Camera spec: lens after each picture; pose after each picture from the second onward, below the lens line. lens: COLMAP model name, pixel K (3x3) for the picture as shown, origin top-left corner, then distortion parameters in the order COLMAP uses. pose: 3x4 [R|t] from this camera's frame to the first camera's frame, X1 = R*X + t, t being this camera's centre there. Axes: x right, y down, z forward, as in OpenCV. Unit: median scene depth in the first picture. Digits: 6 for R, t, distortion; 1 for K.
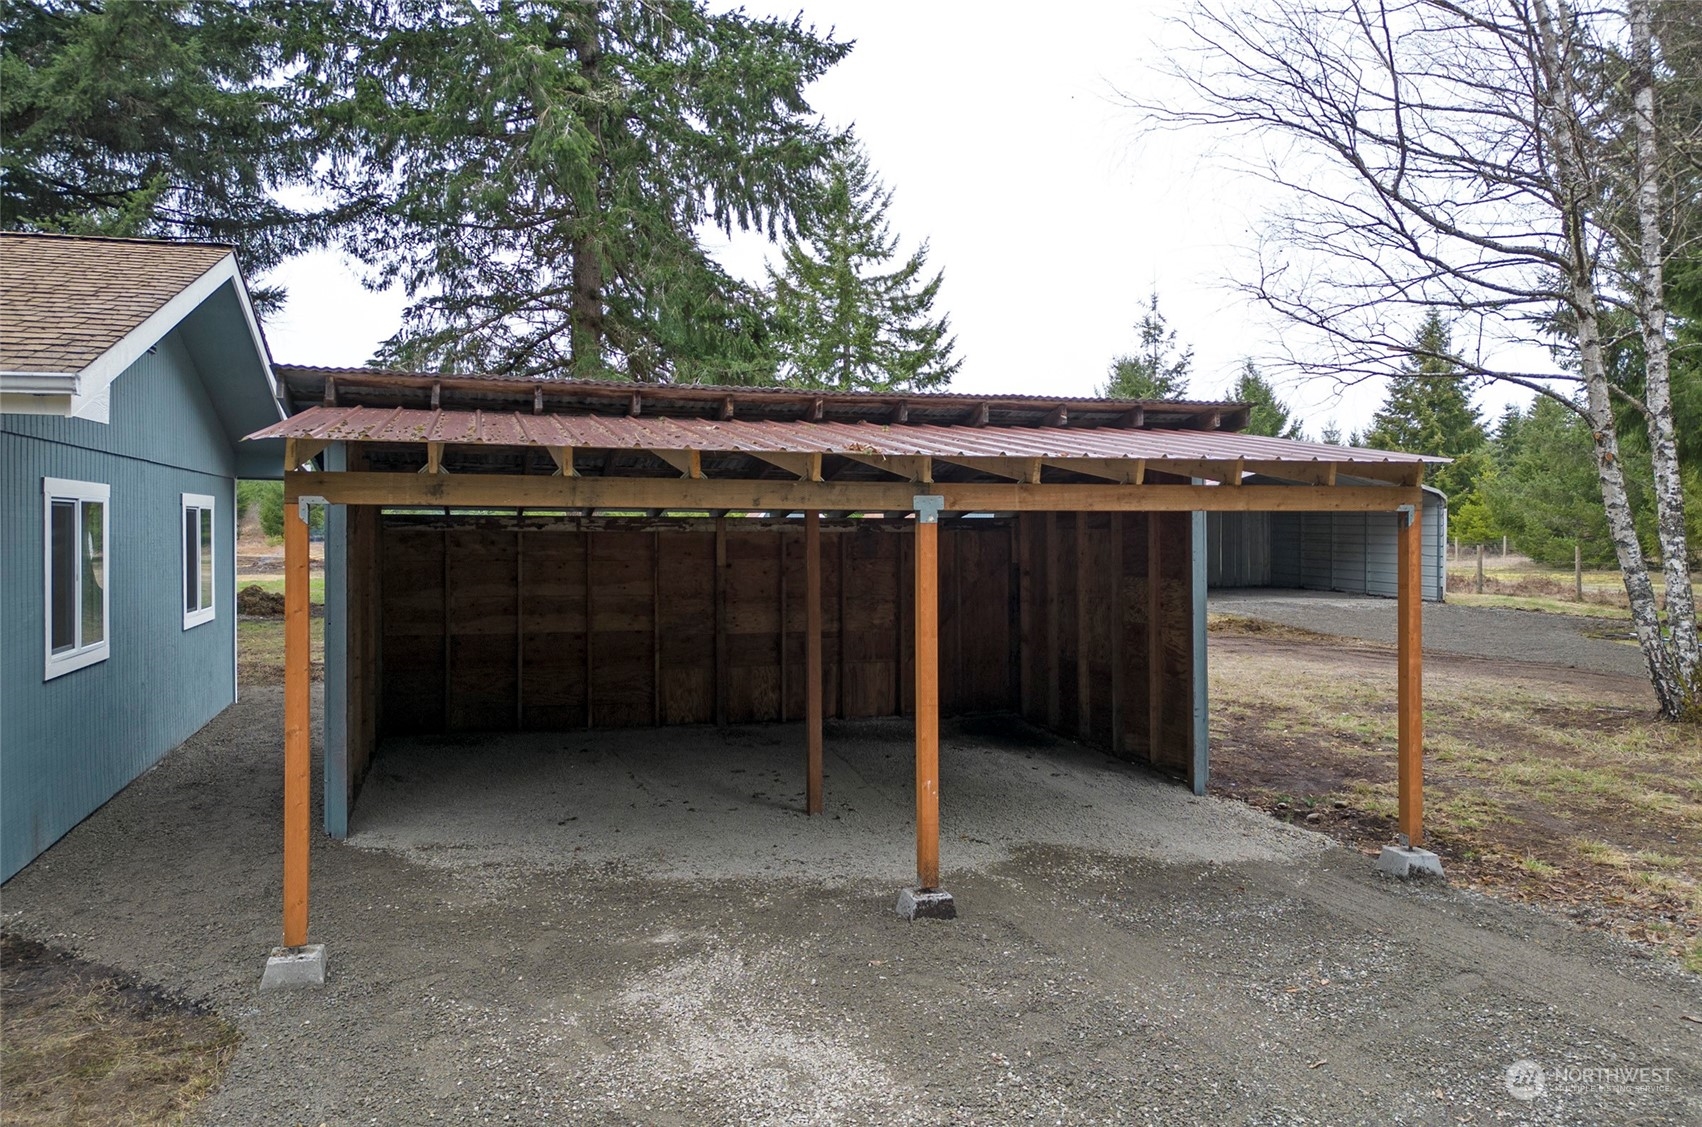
lens RADIAL K [[1202.6, 0, 851.0], [0, 1202.6, 563.5], [0, 0, 1]] dist [0.038509, -0.047580]
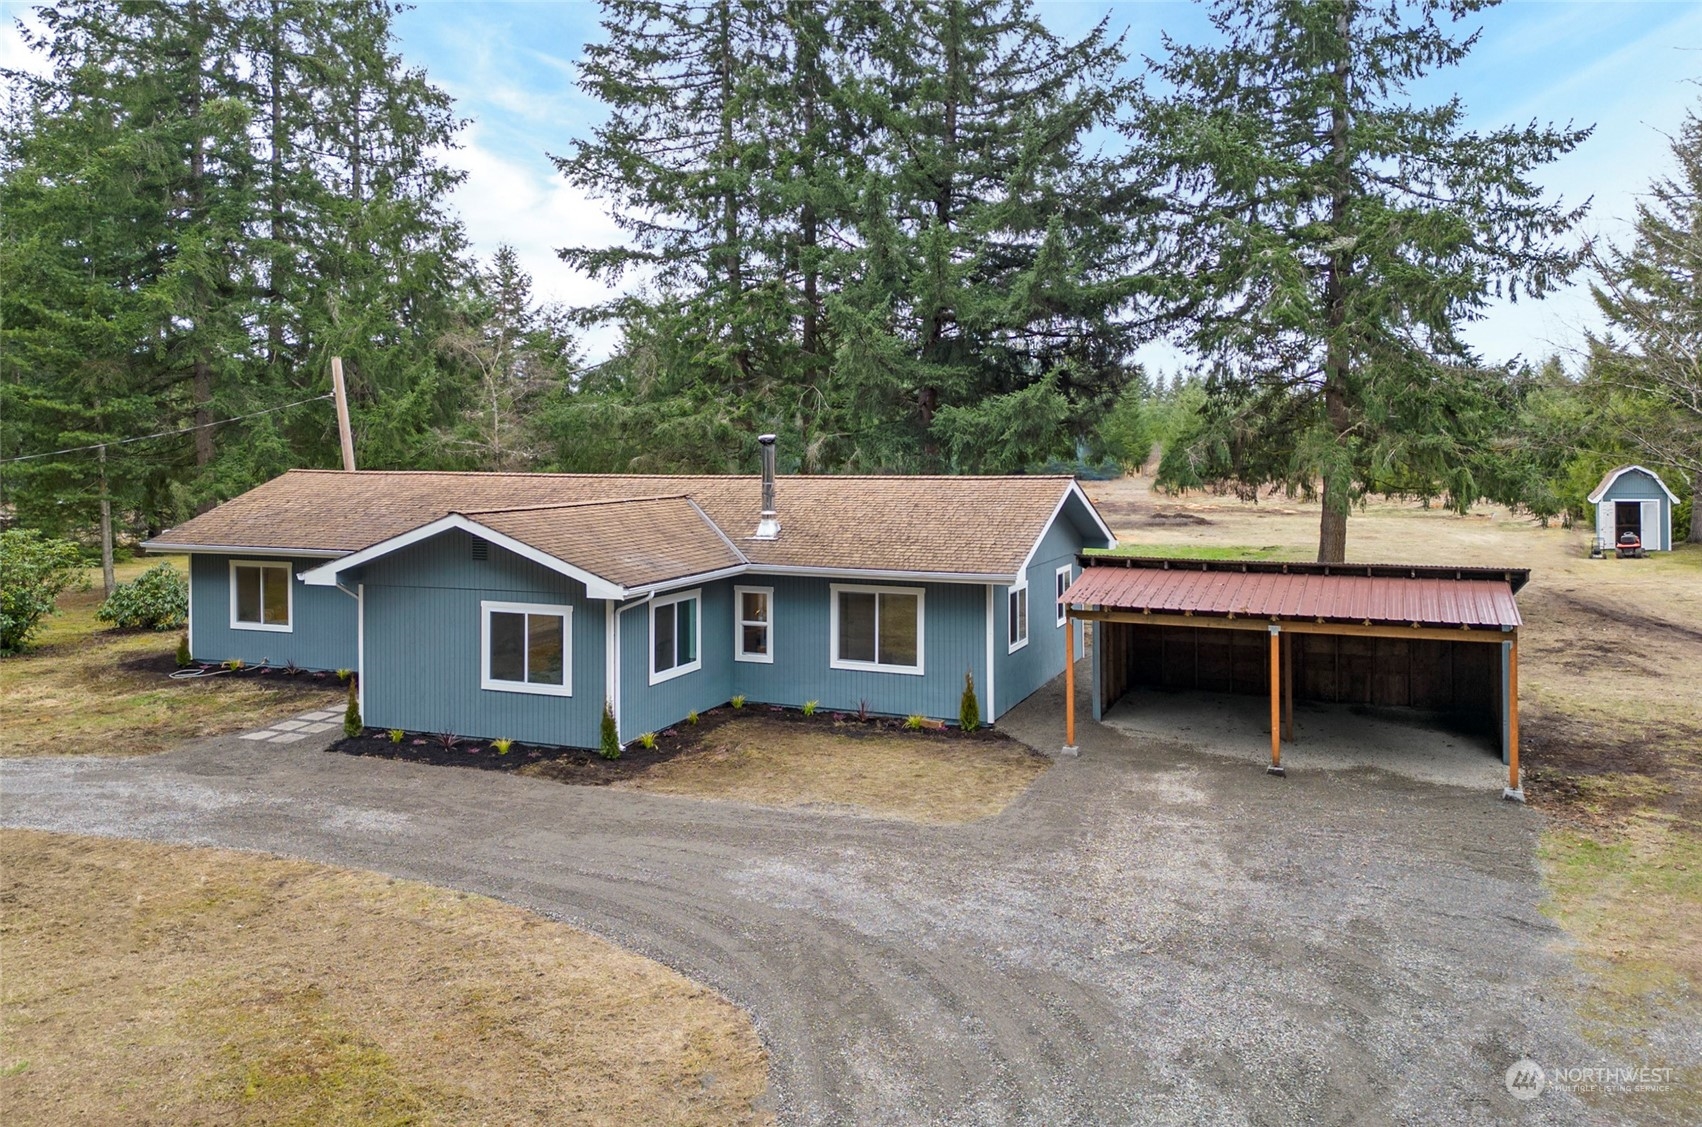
lens RADIAL K [[1272.5, 0, 847.1], [0, 1272.5, 487.3], [0, 0, 1]] dist [0.063914, -0.005996]
pose [[0.766306, 0.014309, -0.642316, 0.270289], [-0.014308, 0.999884, 0.005205, -0.084491], [0.642316, 0.005202, 0.766422, -0.432333]]
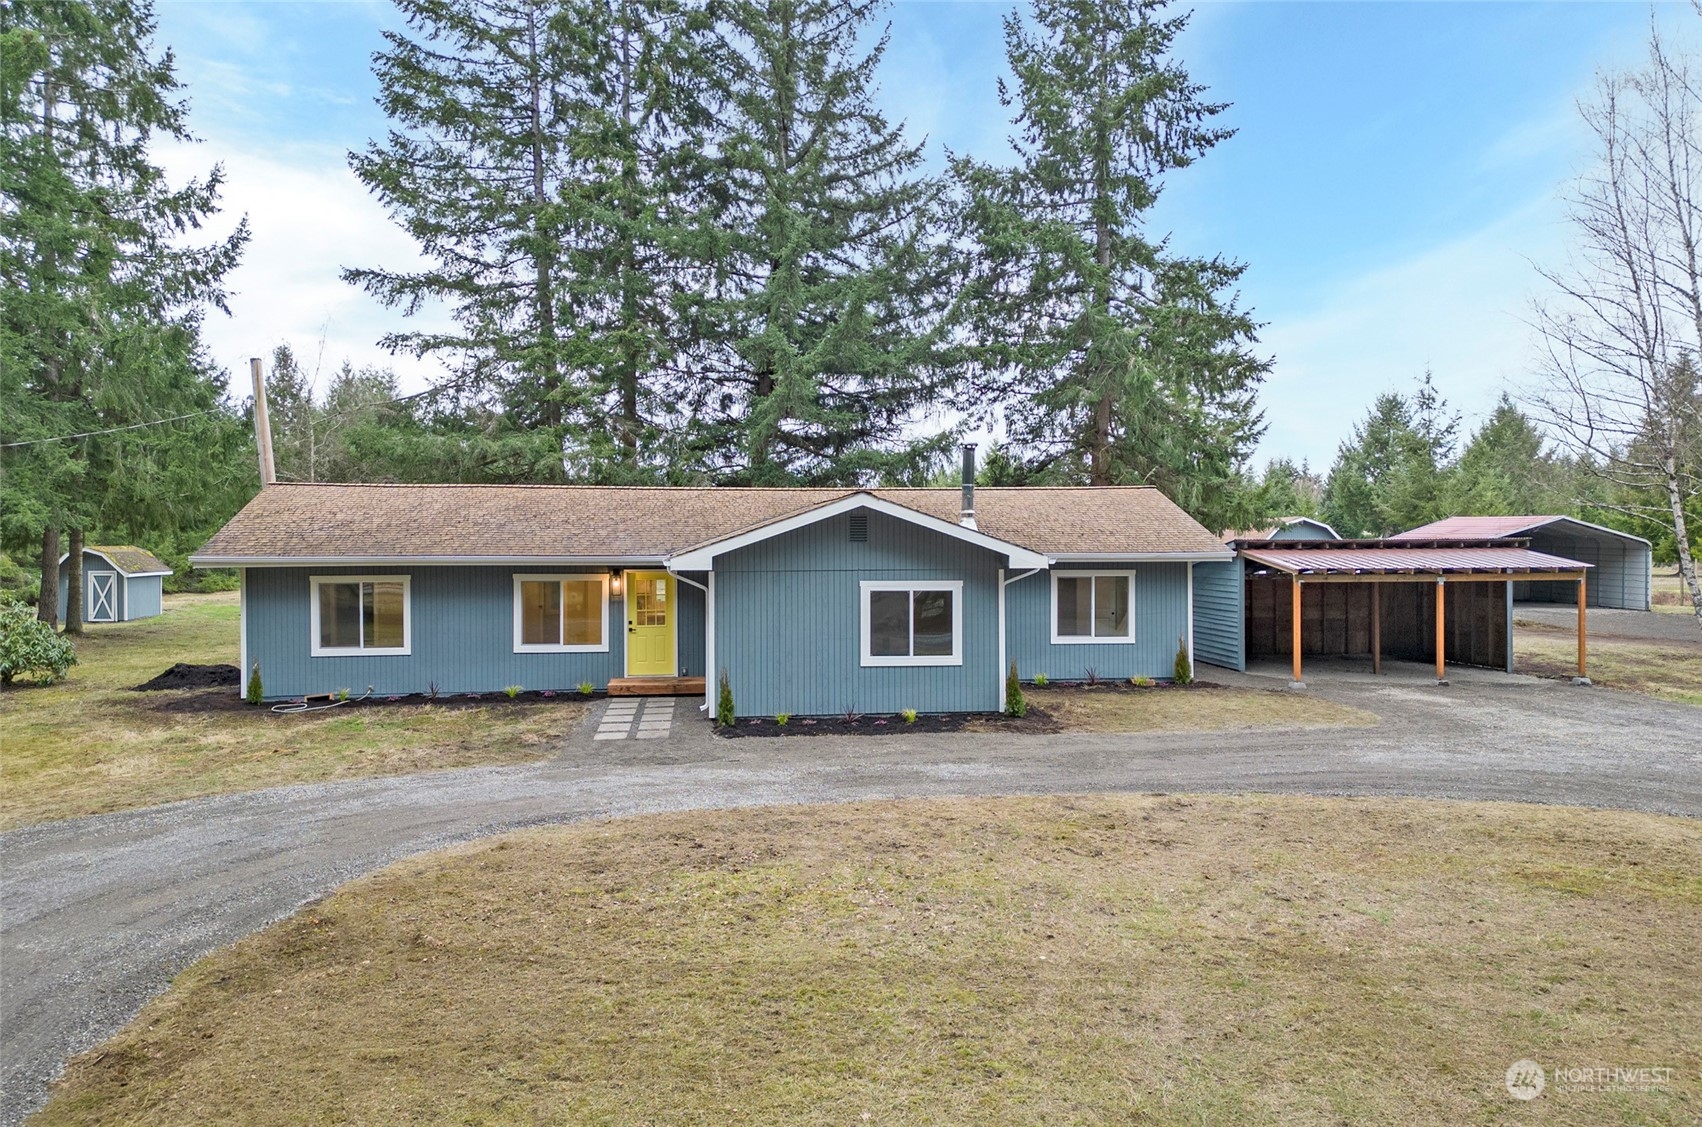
lens RADIAL K [[1202.6, 0, 851.0], [0, 1202.6, 563.5], [0, 0, 1]] dist [0.038509, -0.047580]
pose [[0.985028, -0.003796, -0.172354, -0.253679], [0.001859, 0.999933, -0.011402, -0.013446], [0.172386, 0.010911, 0.984969, -0.709729]]
